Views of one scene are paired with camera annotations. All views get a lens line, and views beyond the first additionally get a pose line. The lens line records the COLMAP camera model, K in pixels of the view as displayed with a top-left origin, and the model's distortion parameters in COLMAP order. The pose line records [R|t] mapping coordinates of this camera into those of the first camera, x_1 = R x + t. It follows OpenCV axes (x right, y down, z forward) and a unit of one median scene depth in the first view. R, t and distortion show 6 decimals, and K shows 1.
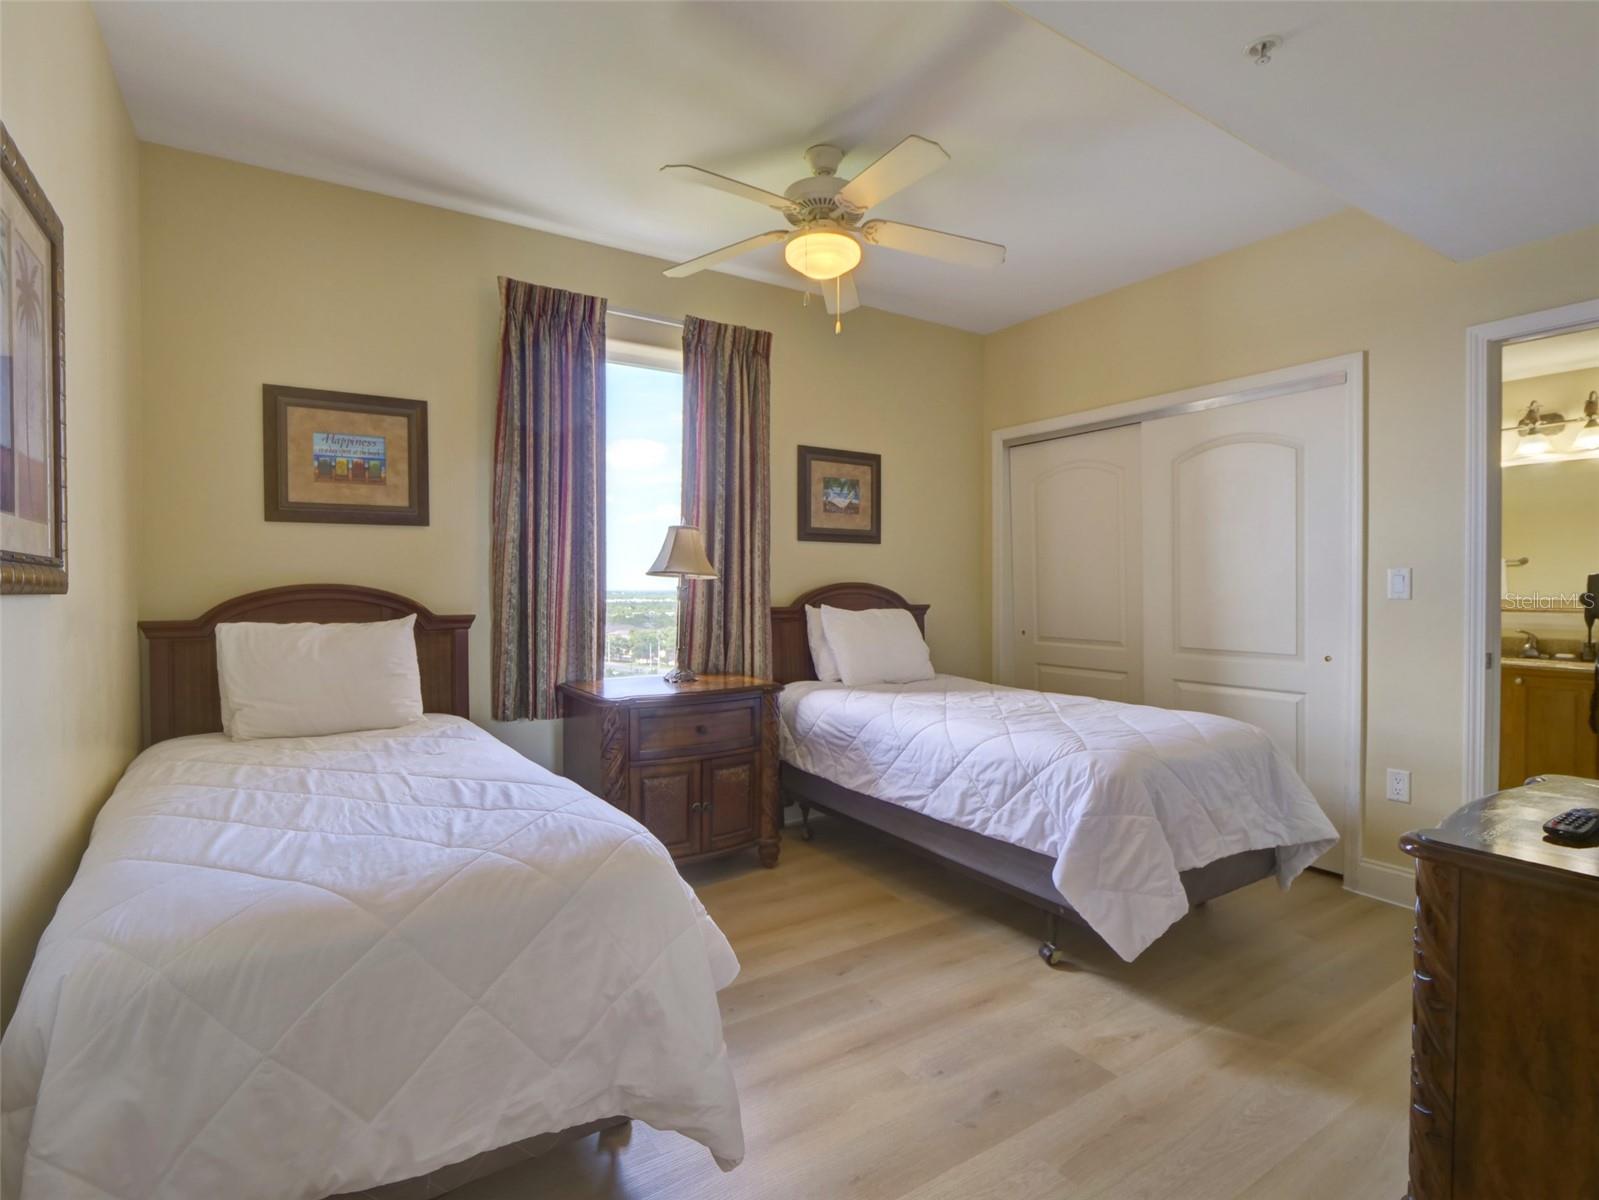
lens RADIAL K [[793.9, 0, 799.5], [0, 793.9, 600.0], [0, 0, 1]] dist [-0.009902, -0.001793]
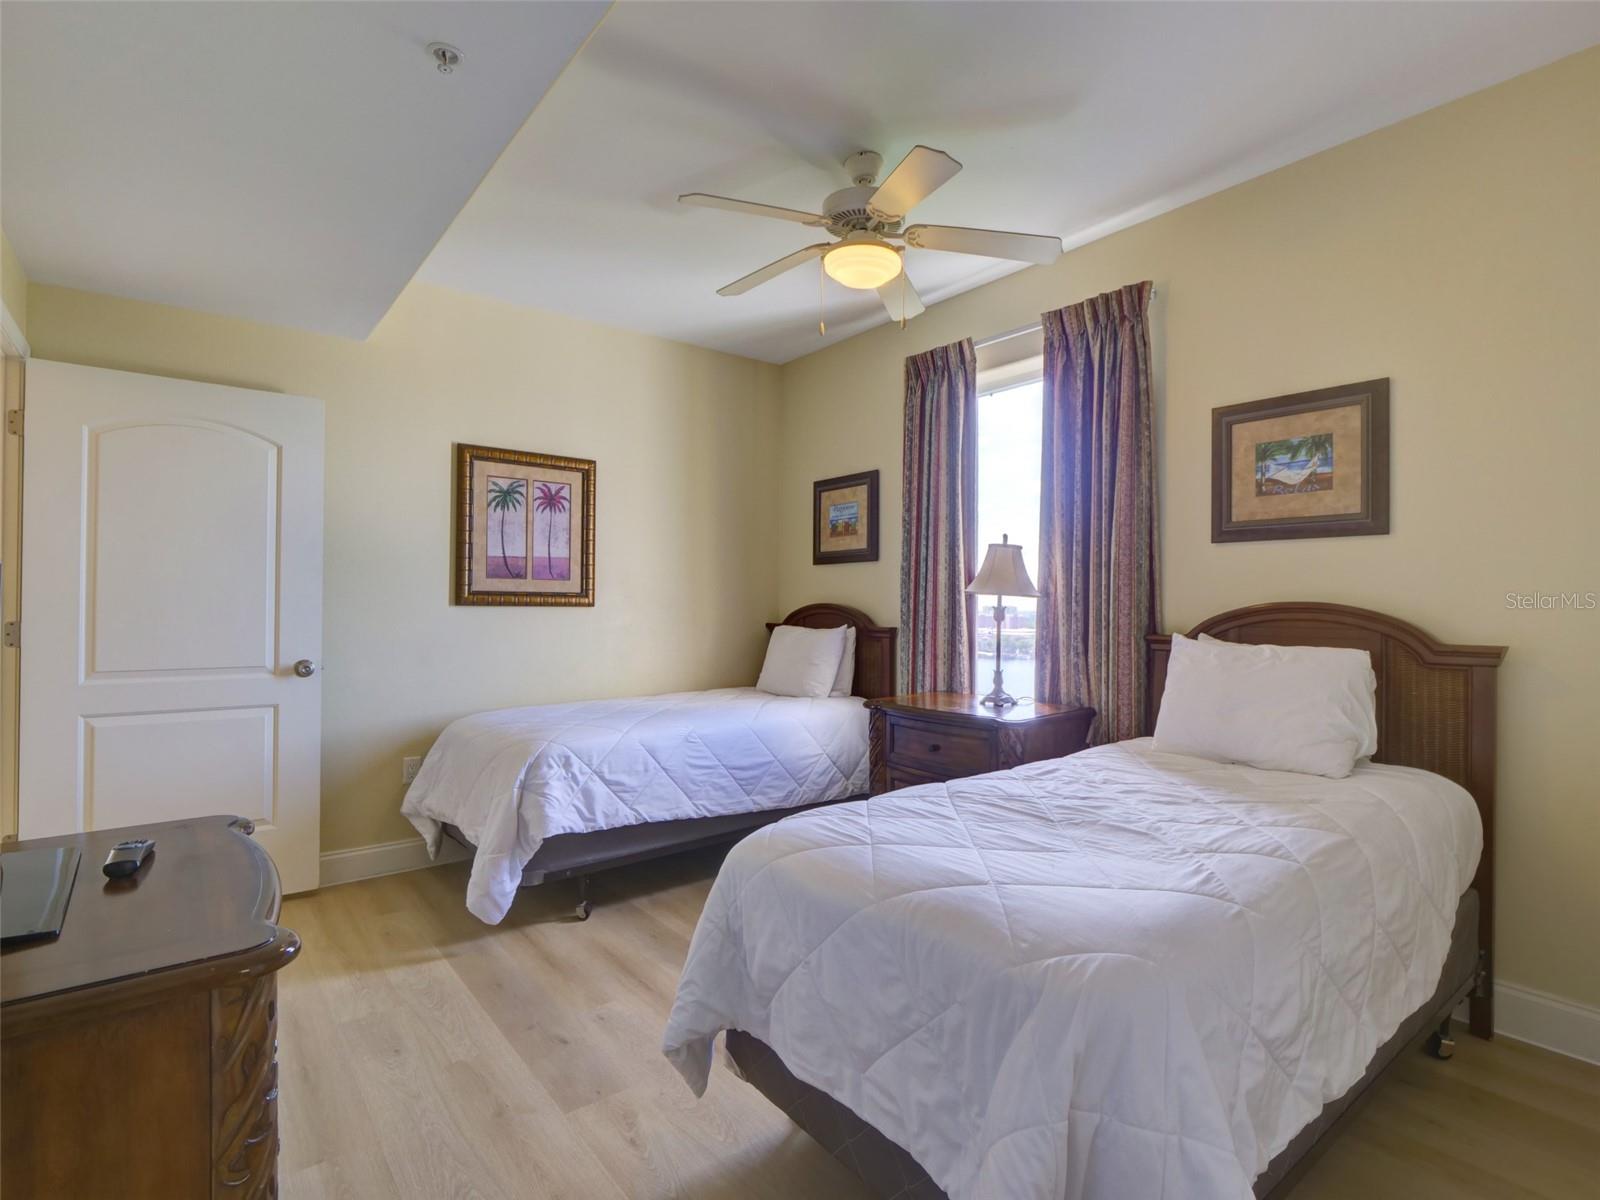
lens RADIAL K [[794.4, 0, 800.0], [0, 794.4, 600.0], [0, 0, 1]] dist [-0.009902, -0.001793]
pose [[0.098651, -0.002158, -0.995120, 0.781213], [-0.017891, 0.999832, -0.003942, -0.016654], [0.994961, 0.018193, 0.098596, 0.657685]]
